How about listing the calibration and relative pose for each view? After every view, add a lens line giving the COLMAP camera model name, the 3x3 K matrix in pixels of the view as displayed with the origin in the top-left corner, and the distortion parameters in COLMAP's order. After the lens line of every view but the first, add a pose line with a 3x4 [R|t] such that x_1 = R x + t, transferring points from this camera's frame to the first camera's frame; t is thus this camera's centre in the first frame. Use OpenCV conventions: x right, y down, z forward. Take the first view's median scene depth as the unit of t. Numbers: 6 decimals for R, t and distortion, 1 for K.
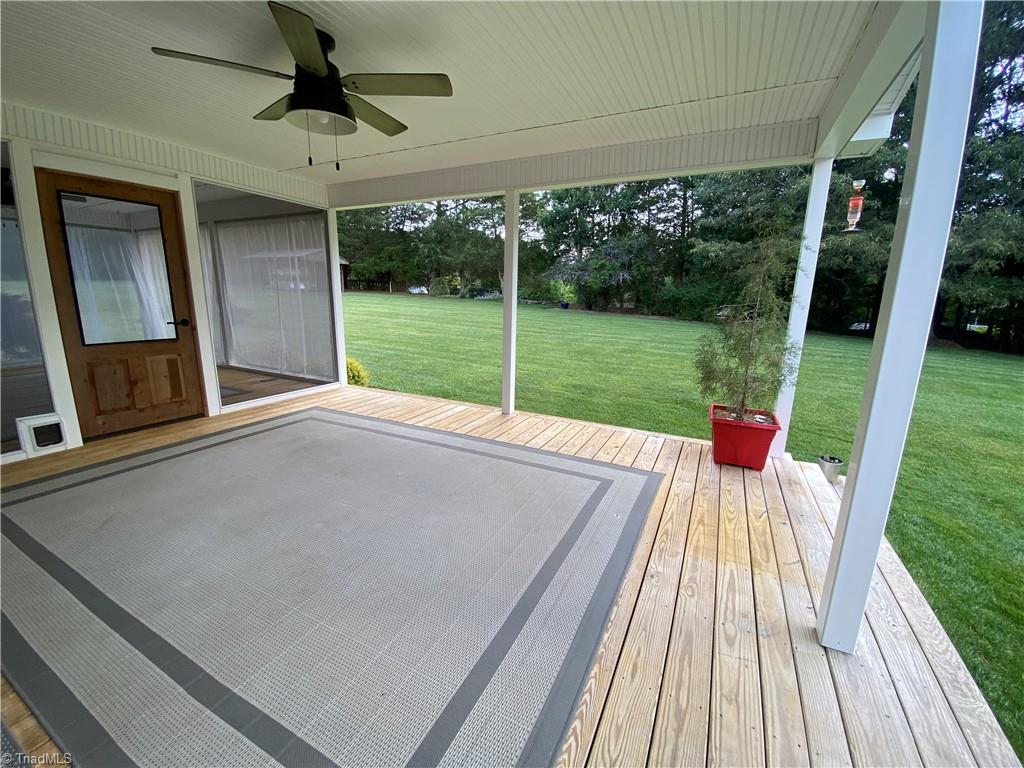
lens RADIAL K [[417.9, 0, 511.8], [0, 417.9, 384.9], [0, 0, 1]] dist [0.021750, -0.020366]
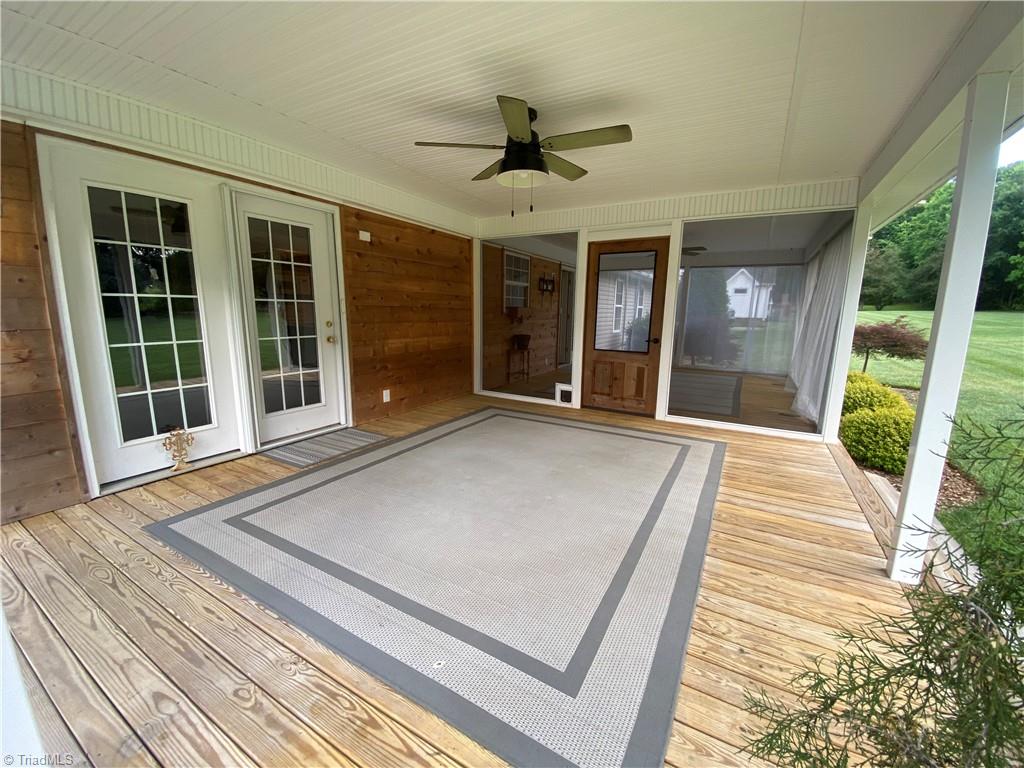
lens RADIAL K [[417.9, 0, 511.8], [0, 417.9, 384.9], [0, 0, 1]] dist [0.021750, -0.020366]
pose [[-0.060874, 0.154782, -0.986071, 0.517946], [-0.224627, 0.960438, 0.164626, -0.136060], [0.972542, 0.231520, -0.023697, 0.669348]]
